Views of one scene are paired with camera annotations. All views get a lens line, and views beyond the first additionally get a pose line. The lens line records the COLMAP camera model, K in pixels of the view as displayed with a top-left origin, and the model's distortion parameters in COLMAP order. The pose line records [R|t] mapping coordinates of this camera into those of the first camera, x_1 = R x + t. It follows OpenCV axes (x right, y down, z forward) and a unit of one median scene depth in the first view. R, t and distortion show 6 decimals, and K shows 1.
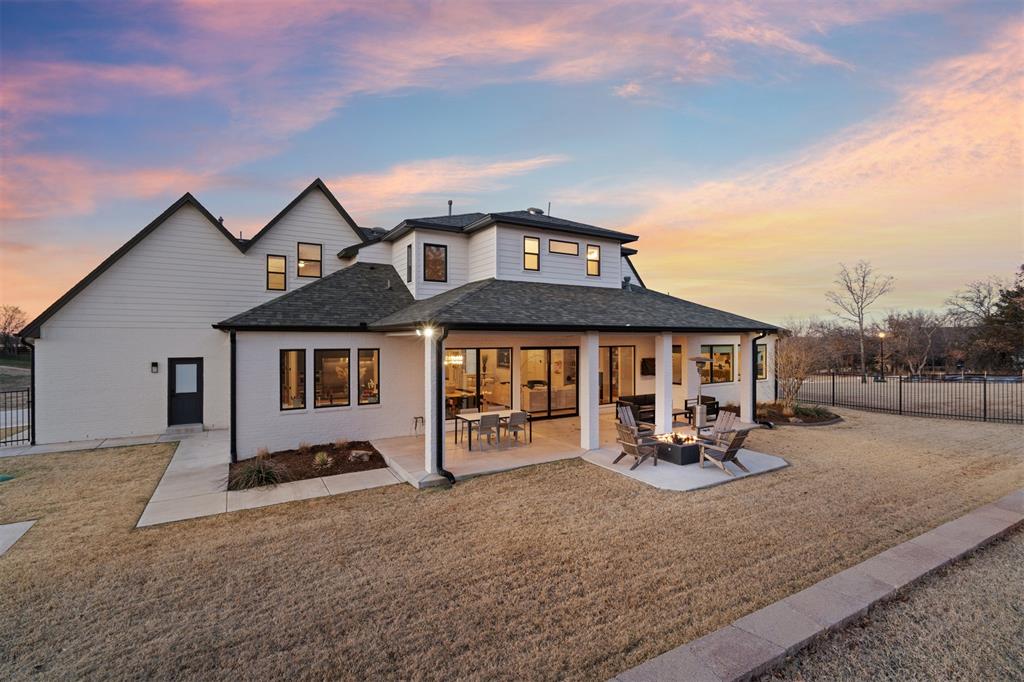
lens RADIAL K [[459.1, 0, 512.0], [0, 459.1, 341.0], [0, 0, 1]] dist [-0.002324, -0.000138]
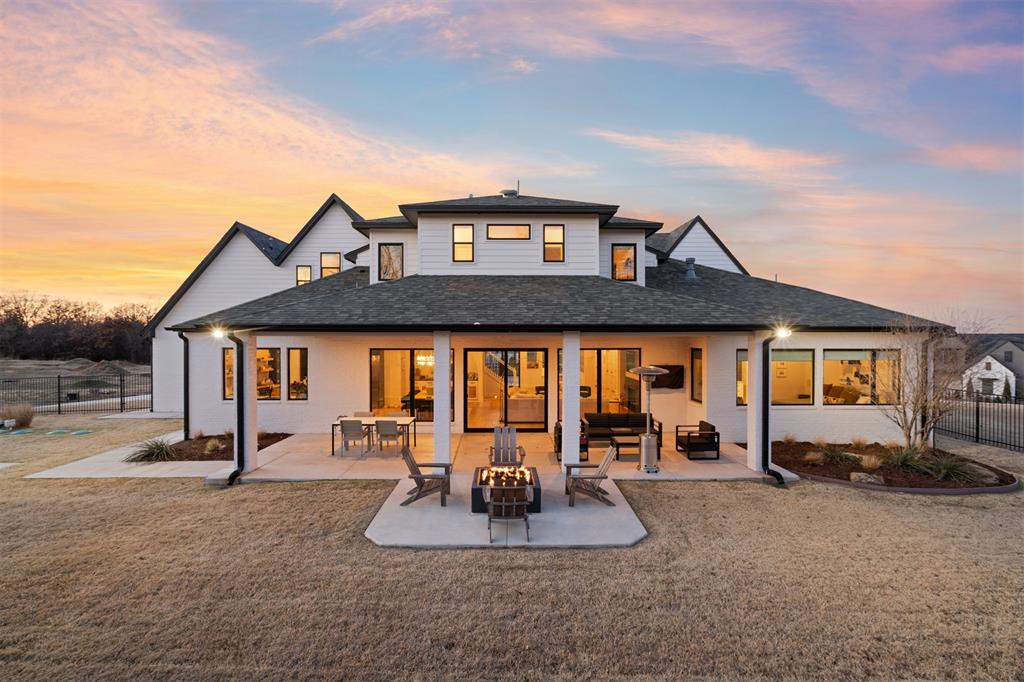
lens RADIAL K [[459.1, 0, 512.0], [0, 459.1, 341.0], [0, 0, 1]] dist [-0.002324, -0.000138]
pose [[0.865946, 0.007618, -0.500080, 0.563217], [-0.004609, 0.999963, 0.007252, -0.008182], [0.500117, -0.003975, 0.865949, 0.277910]]
